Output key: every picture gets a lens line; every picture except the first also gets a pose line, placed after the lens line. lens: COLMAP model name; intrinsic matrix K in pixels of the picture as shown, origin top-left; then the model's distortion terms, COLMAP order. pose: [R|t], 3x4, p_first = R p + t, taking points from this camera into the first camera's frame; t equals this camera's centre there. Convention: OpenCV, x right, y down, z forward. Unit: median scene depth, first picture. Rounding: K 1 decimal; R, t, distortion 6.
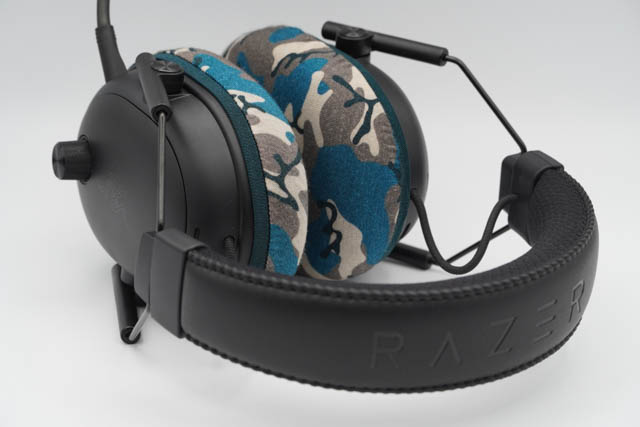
lens RADIAL K [[1890.2, 0, 320.0], [0, 1890.2, 213.5], [0, 0, 1]] dist [0.008875, -0.183242]
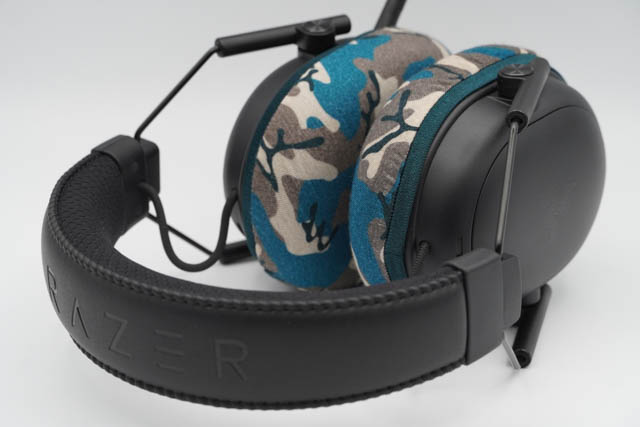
lens RADIAL K [[1890.2, 0, 320.0], [0, 1890.2, 213.5], [0, 0, 1]] dist [0.008875, -0.183242]
pose [[0.289953, 0.335081, -0.896464, 0.844315], [-0.357069, 0.906943, 0.223507, -0.210129], [0.887935, 0.255293, 0.382618, 0.634045]]
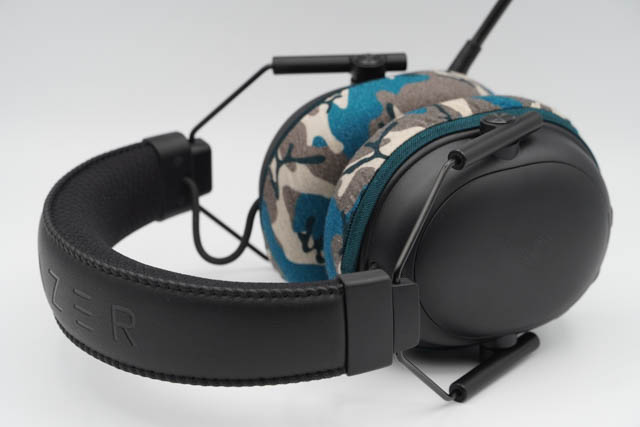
lens RADIAL K [[1890.2, 0, 320.0], [0, 1890.2, 213.5], [0, 0, 1]] dist [0.008875, -0.183242]
pose [[-0.080378, 0.310586, -0.947141, 0.954370], [-0.413791, 0.854071, 0.315182, -0.325810], [0.906817, 0.417252, 0.059869, 0.935807]]
